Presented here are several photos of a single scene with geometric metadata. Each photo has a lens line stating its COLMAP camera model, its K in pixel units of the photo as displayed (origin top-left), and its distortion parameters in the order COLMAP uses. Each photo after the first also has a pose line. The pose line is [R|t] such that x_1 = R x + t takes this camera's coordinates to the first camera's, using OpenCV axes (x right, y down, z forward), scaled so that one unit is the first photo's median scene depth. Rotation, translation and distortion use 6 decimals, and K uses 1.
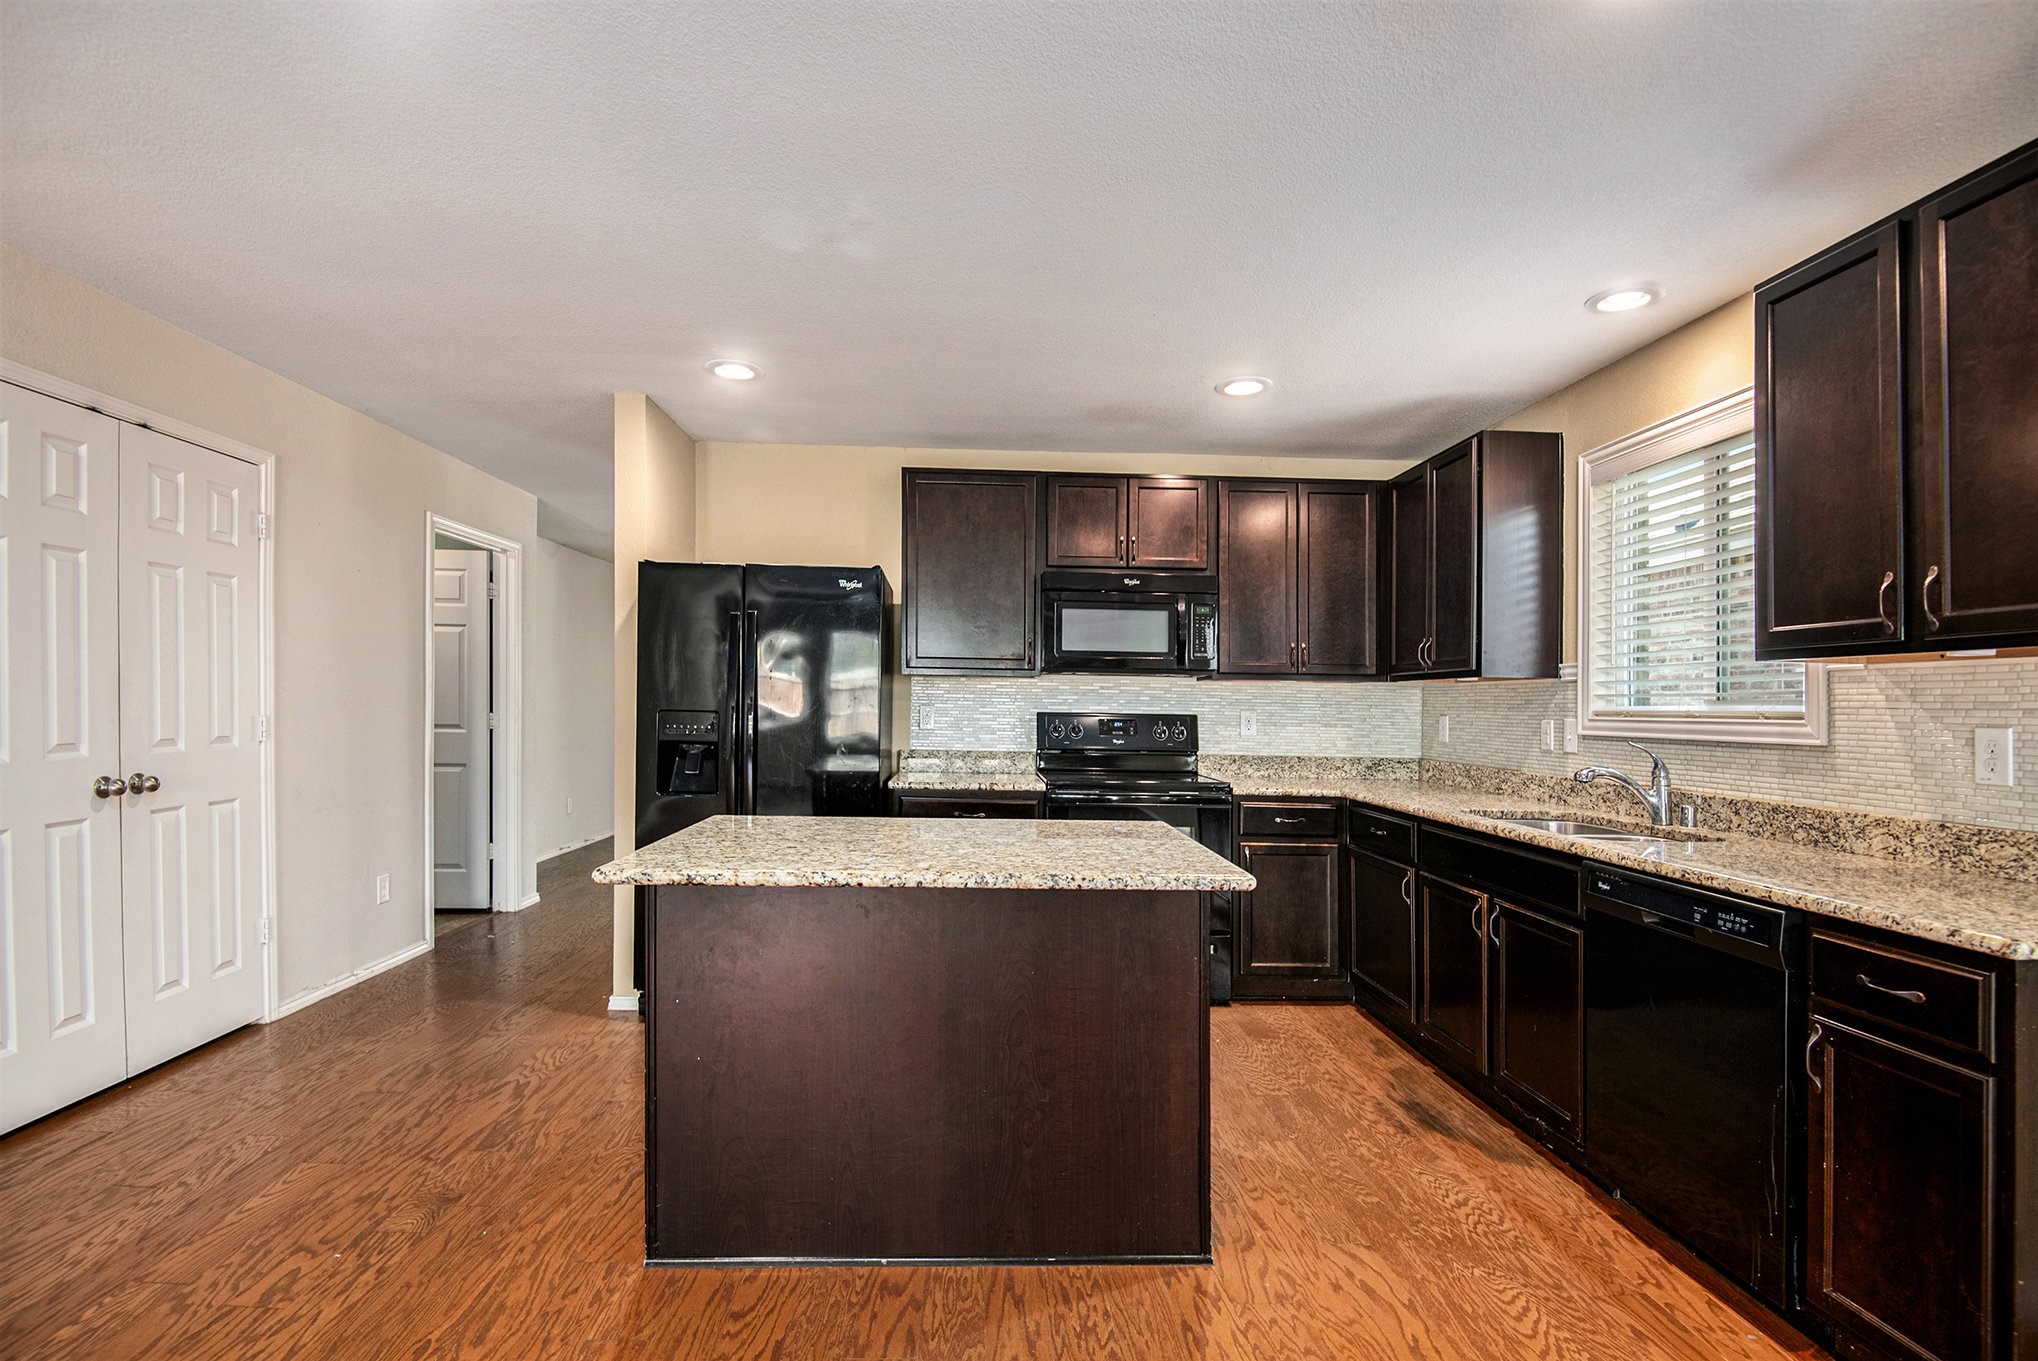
lens RADIAL K [[948.1, 0, 1013.6], [0, 948.1, 722.6], [0, 0, 1]] dist [0.001795, -0.023270]
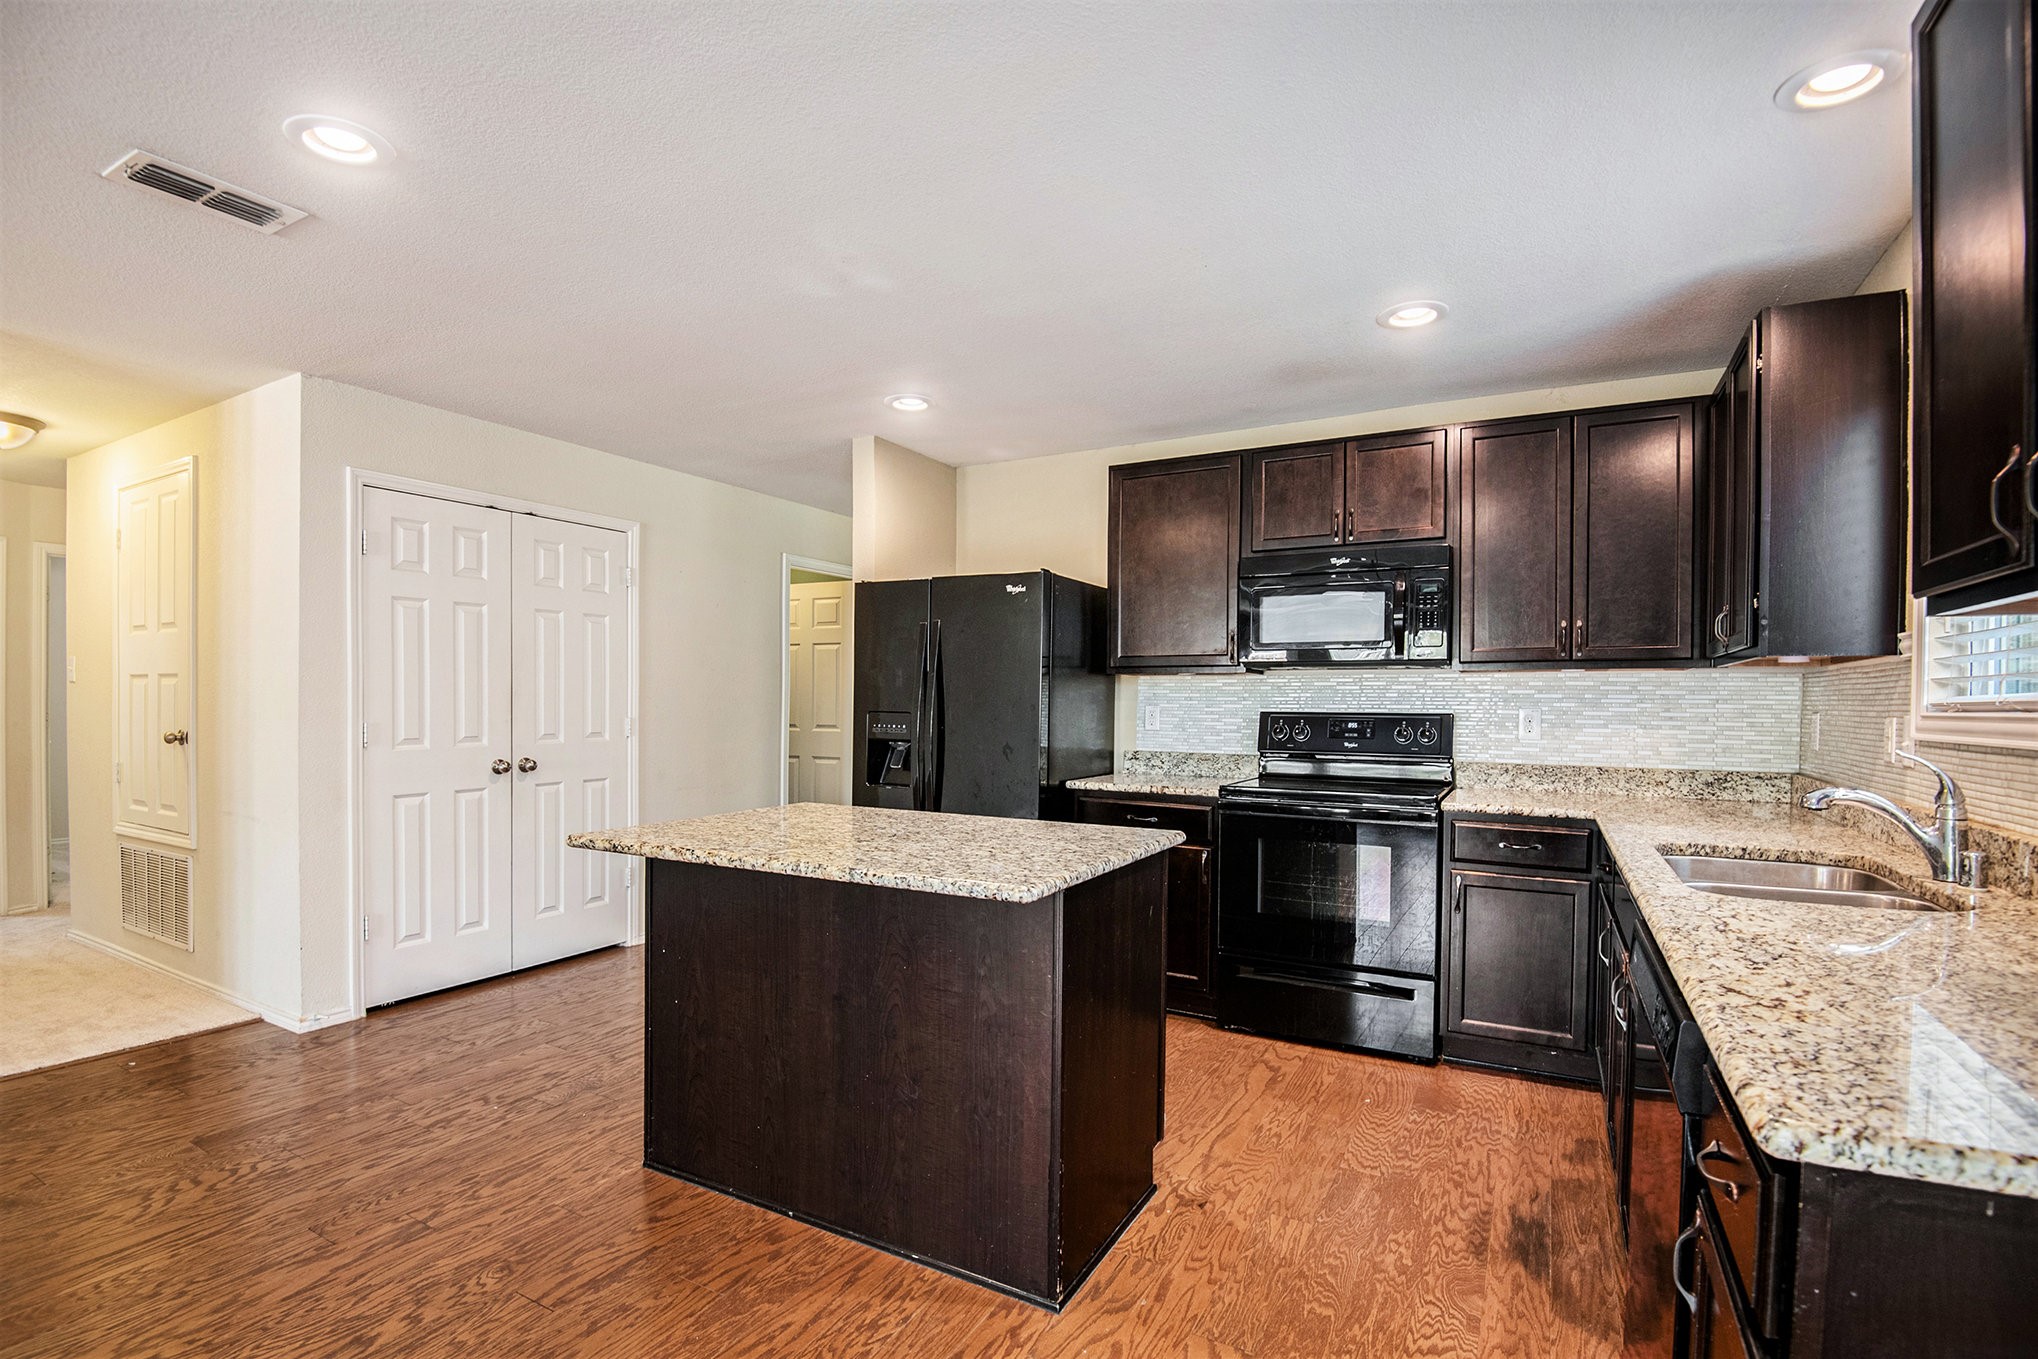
lens RADIAL K [[959.1, 0, 1023.4], [0, 959.1, 724.4], [0, 0, 1]] dist [0.001249, -0.027297]
pose [[0.855947, 0.000258, -0.517064, 0.387805], [-0.001144, 0.999998, -0.001395, 0.003451], [0.517063, 0.001785, 0.855946, 0.112856]]
